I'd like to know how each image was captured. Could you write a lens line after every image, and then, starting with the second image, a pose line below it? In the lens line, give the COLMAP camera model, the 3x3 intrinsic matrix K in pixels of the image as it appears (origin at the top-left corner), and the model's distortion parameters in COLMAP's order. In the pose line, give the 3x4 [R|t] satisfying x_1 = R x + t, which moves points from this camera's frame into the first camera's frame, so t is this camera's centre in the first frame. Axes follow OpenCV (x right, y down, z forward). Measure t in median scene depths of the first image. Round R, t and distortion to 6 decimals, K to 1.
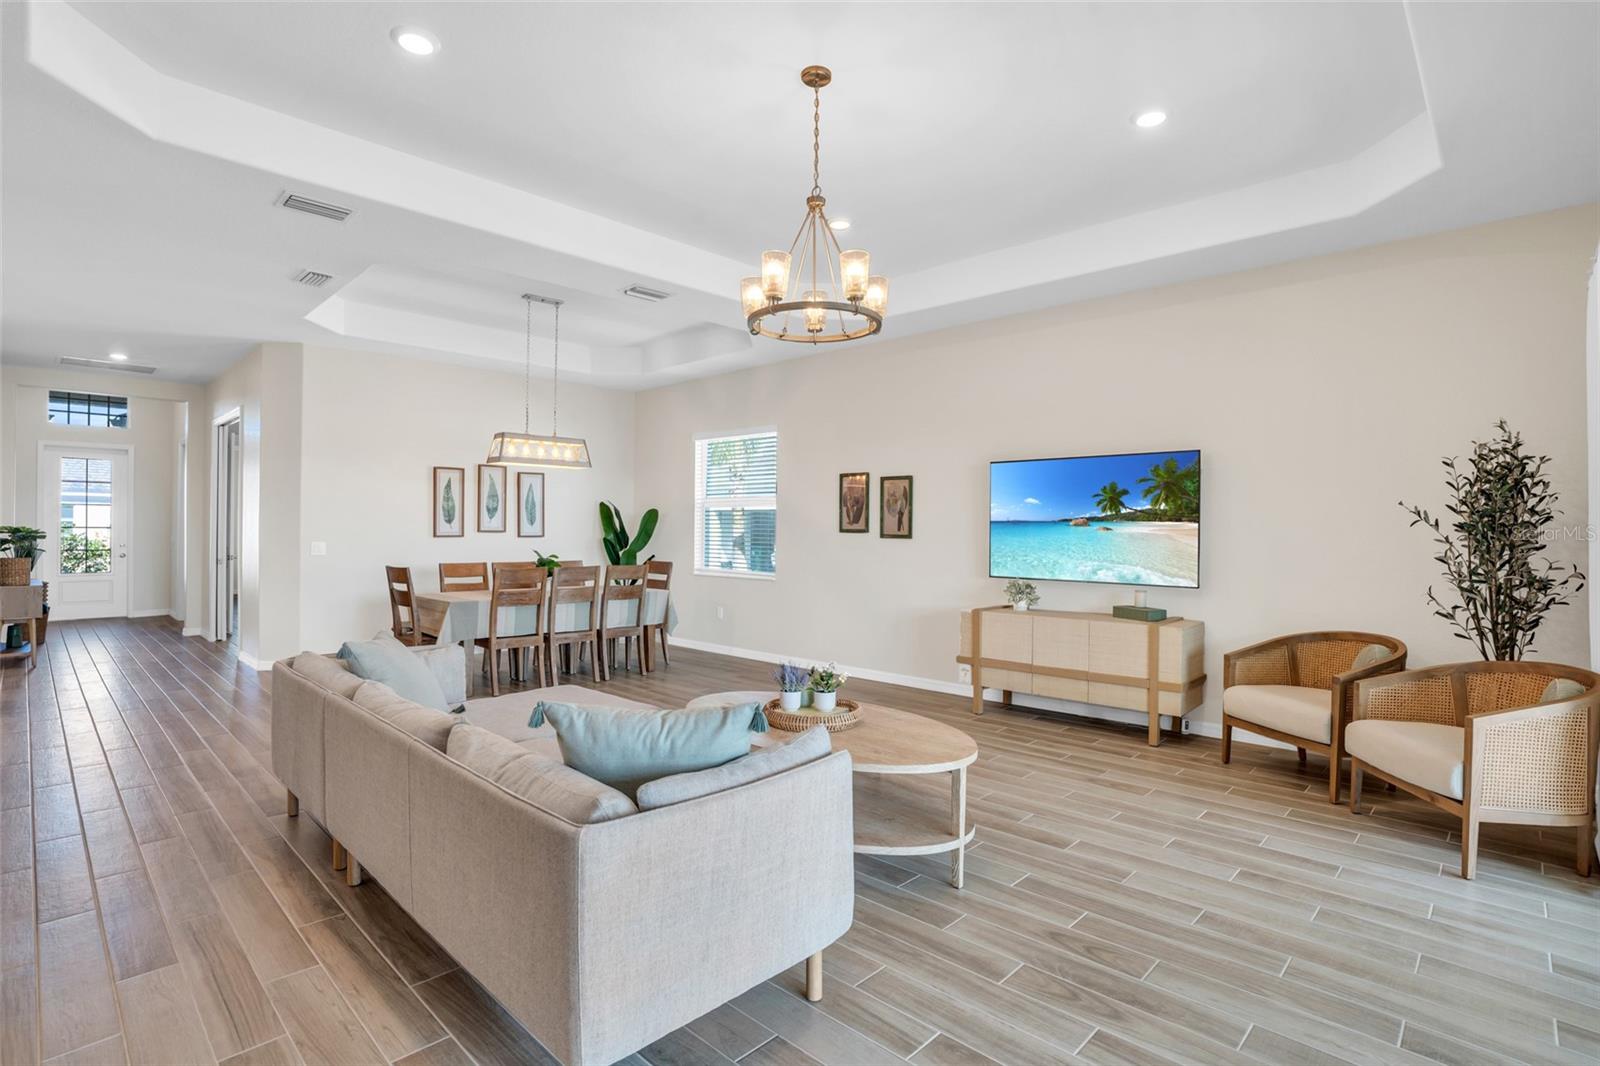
lens RADIAL K [[790.6, 0, 798.4], [0, 790.6, 535.4], [0, 0, 1]] dist [-0.036367, 0.005170]
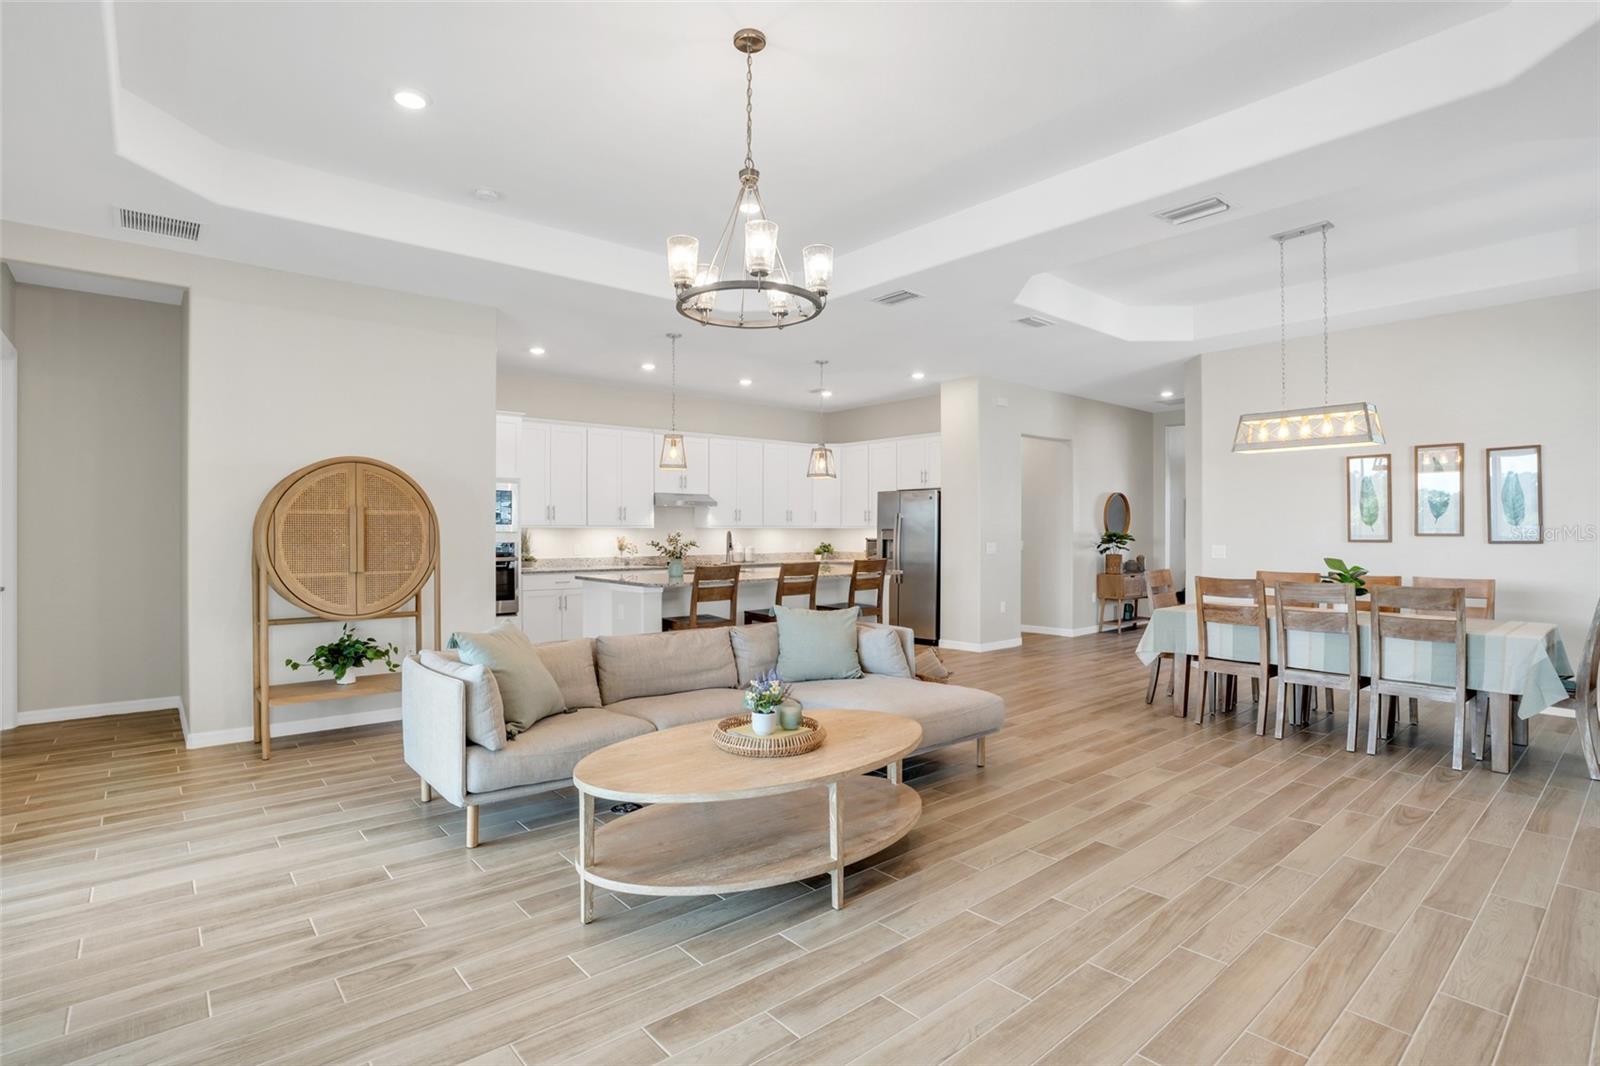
lens RADIAL K [[790.6, 0, 792.3], [0, 790.6, 522.4], [0, 0, 1]] dist [-0.036367, 0.005170]
pose [[-0.115562, -0.016223, -0.993168, 0.569287], [-0.013405, 0.999801, -0.014772, 0.001847], [0.993210, 0.011607, -0.115756, 0.707584]]
